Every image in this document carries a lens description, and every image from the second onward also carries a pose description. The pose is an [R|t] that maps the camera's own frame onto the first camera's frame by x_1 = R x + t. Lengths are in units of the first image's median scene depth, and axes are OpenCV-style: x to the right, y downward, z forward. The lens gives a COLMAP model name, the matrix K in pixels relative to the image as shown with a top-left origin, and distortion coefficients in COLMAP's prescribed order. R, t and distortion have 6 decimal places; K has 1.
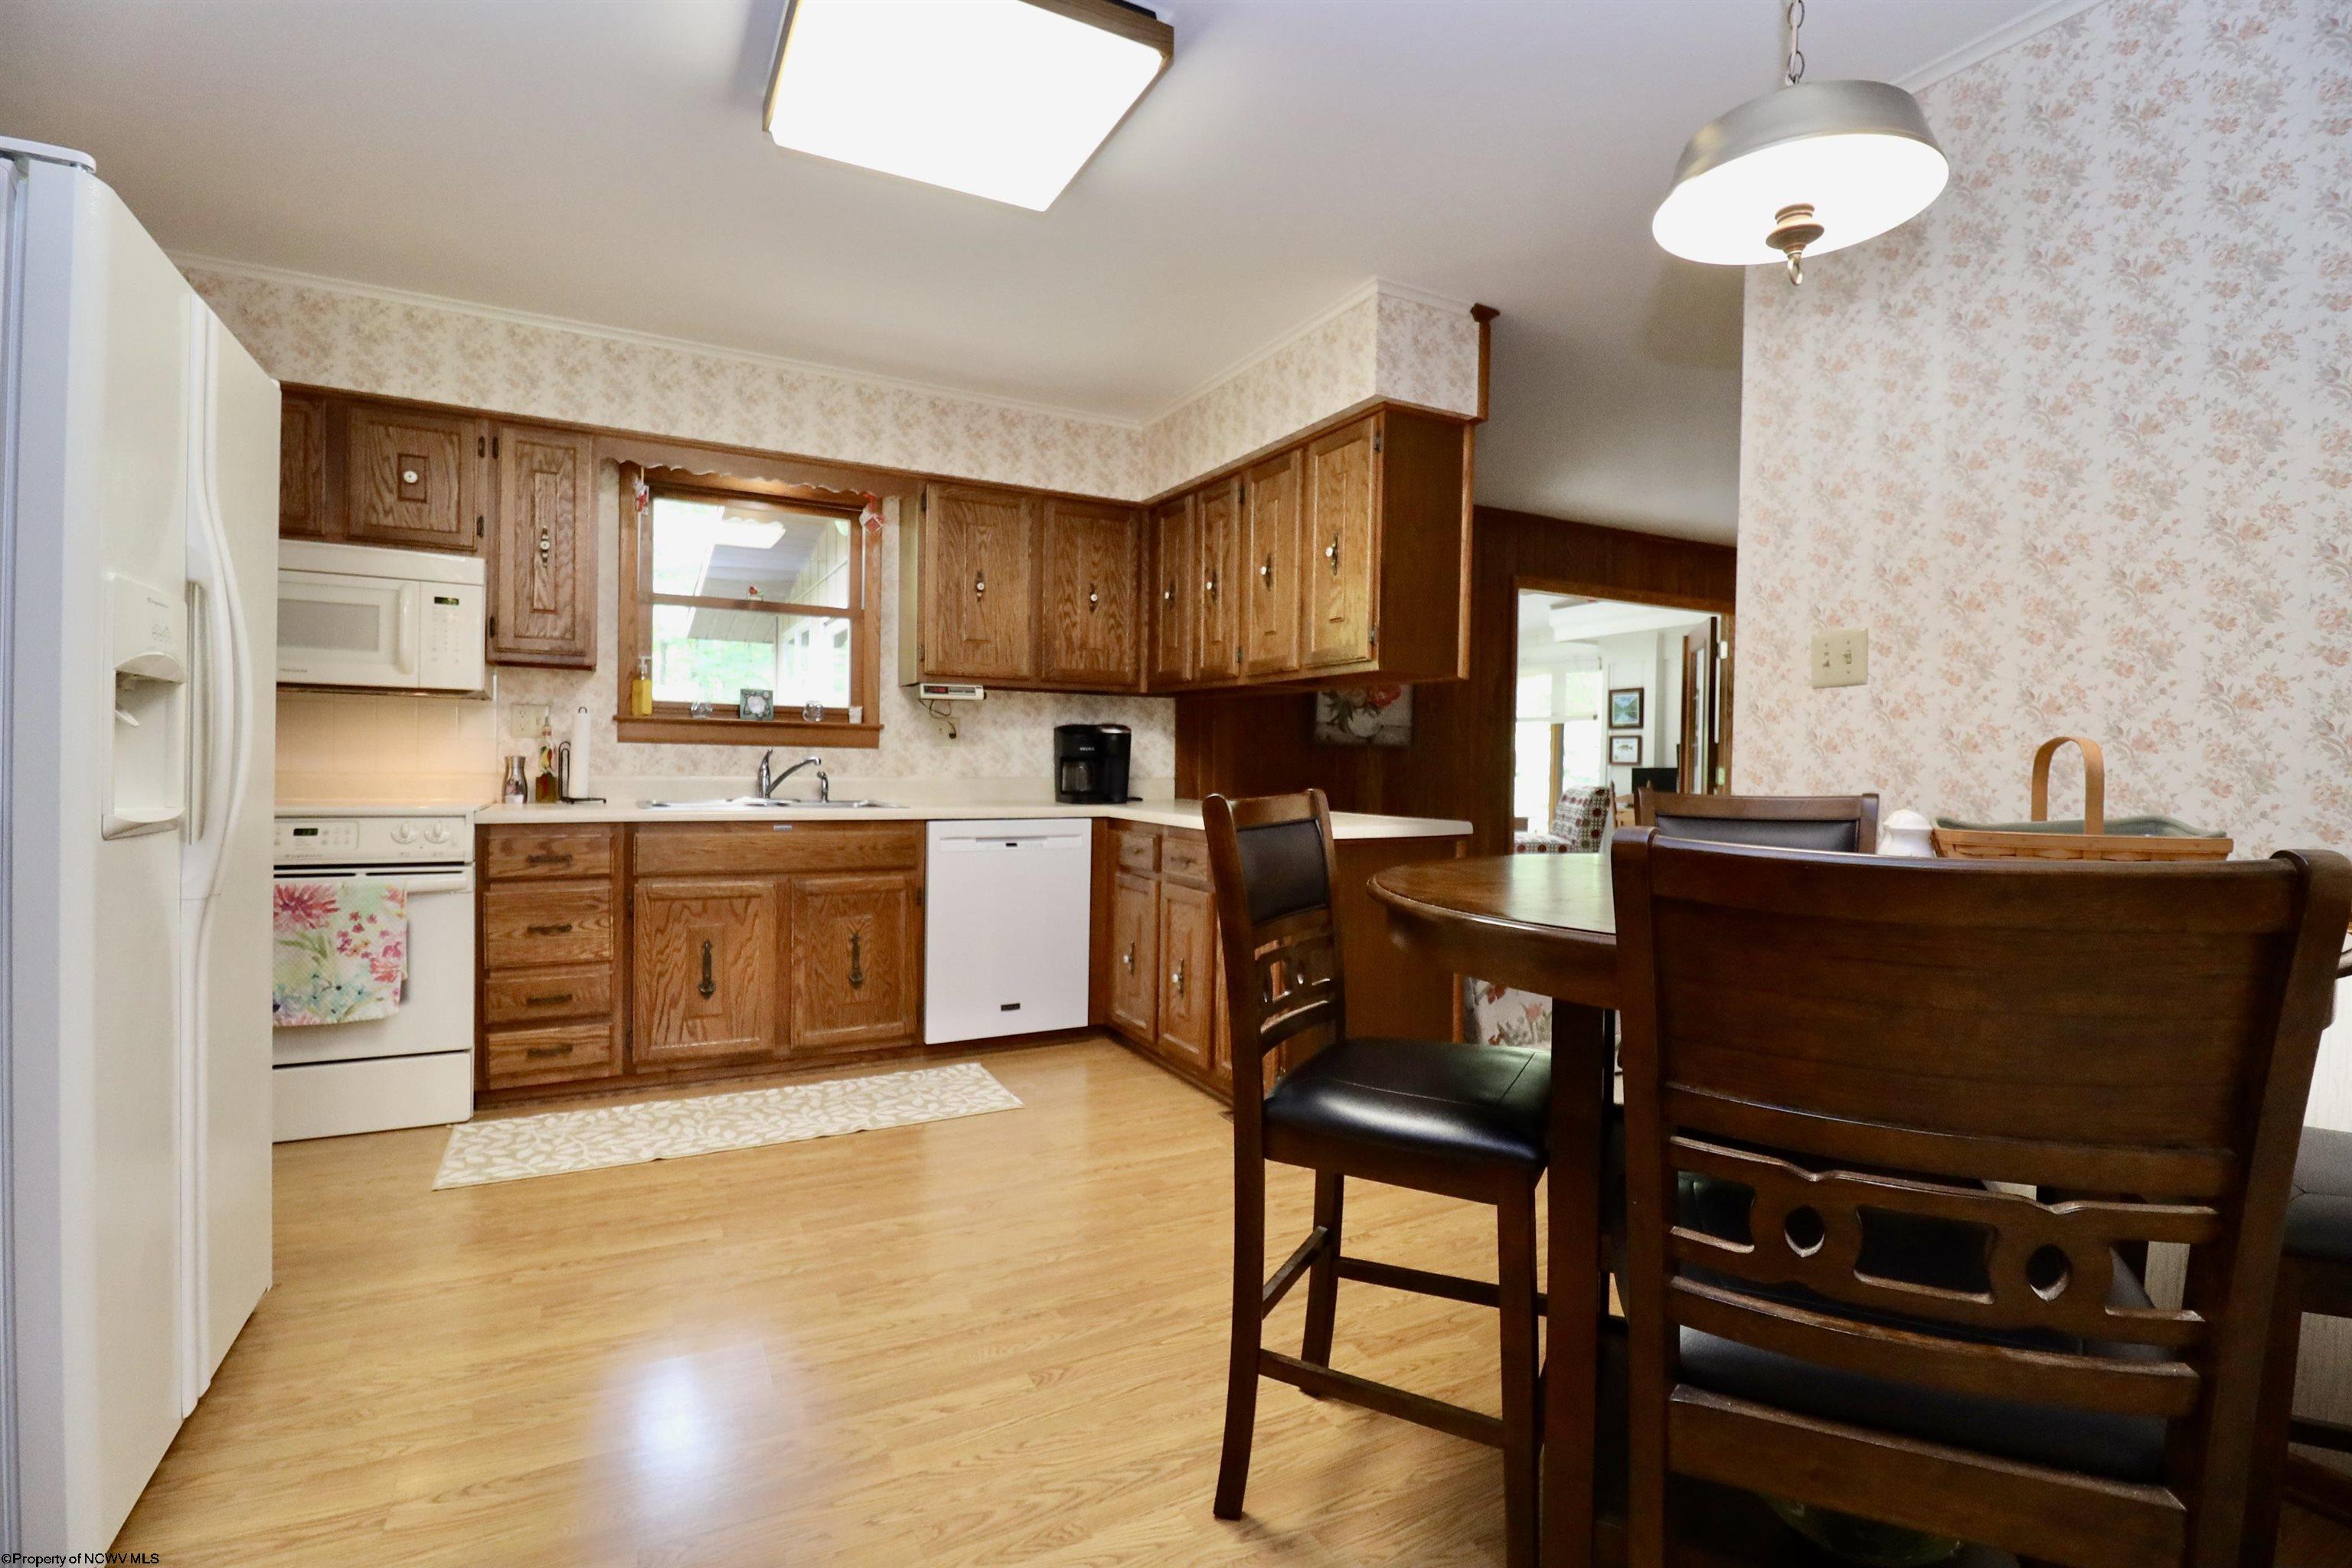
lens RADIAL K [[1089.3, 0, 1180.0], [0, 1089.3, 772.8], [0, 0, 1]] dist [-0.007823, -0.007152]
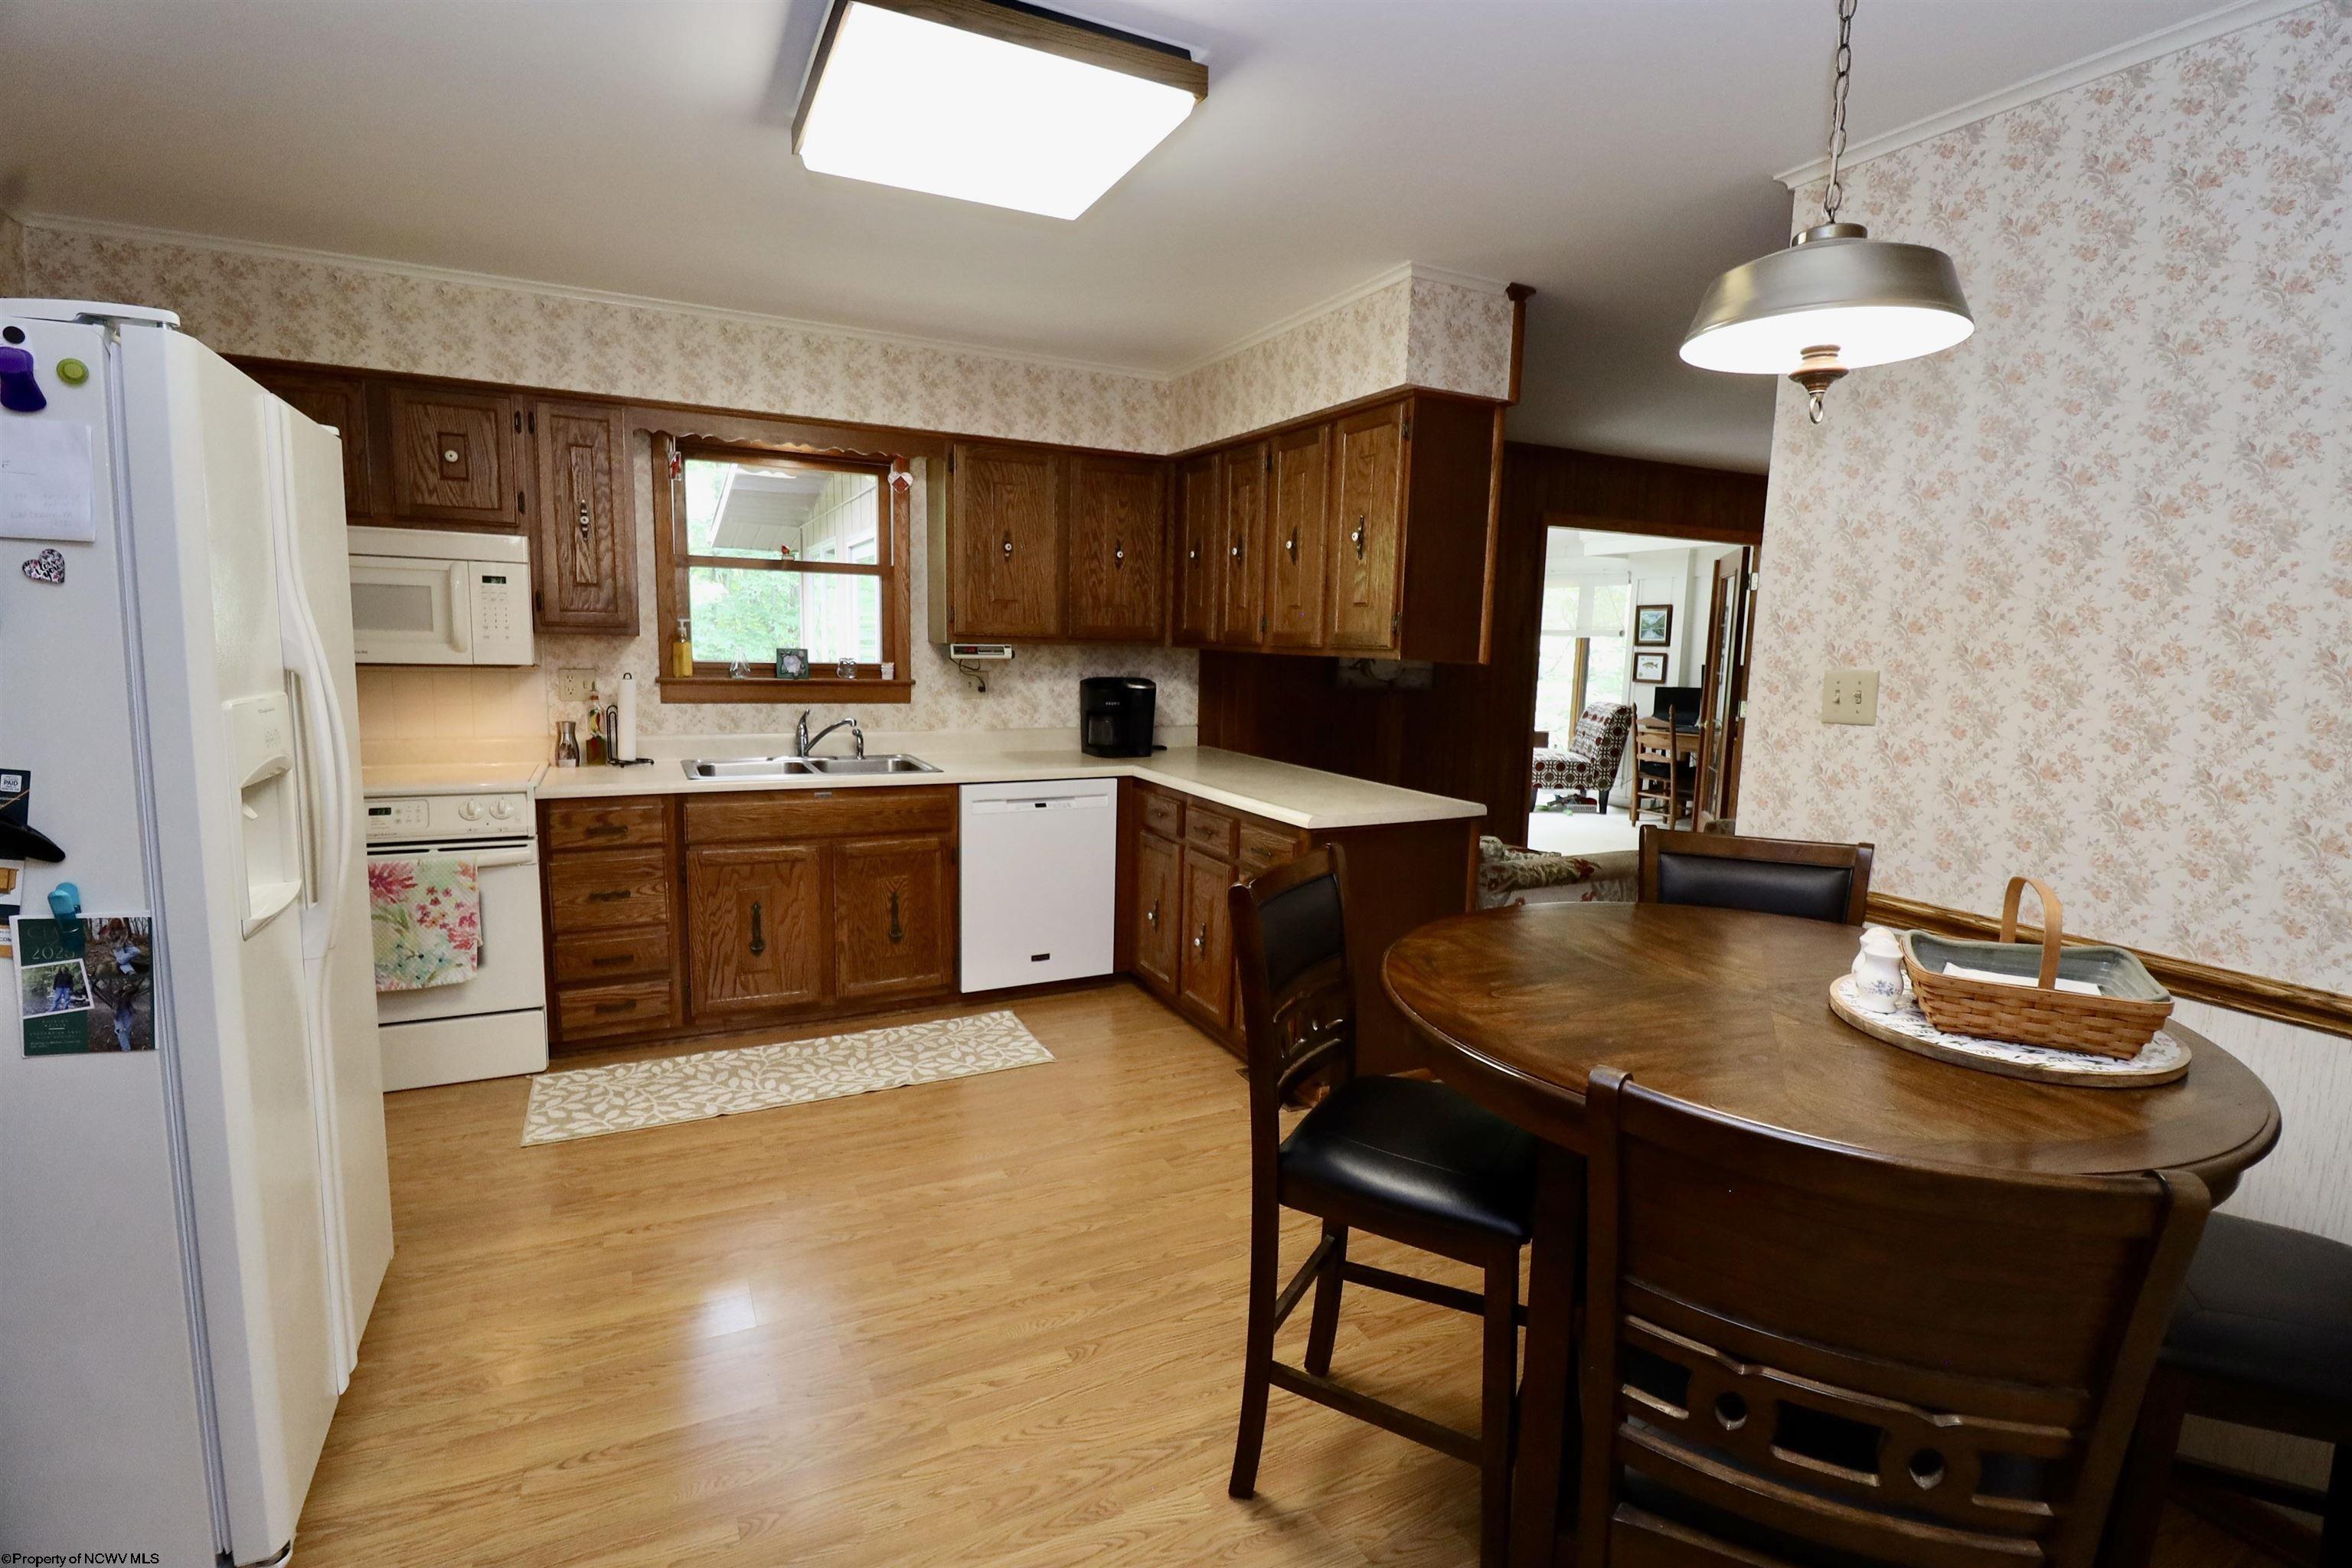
lens RADIAL K [[1089.3, 0, 1174.0], [0, 1089.3, 771.7], [0, 0, 1]] dist [-0.007823, -0.007152]
pose [[0.999655, 0.010748, -0.023960, -0.004135], [-0.007983, 0.993603, 0.112644, -0.109840], [0.025017, -0.112414, 0.993346, -0.032371]]
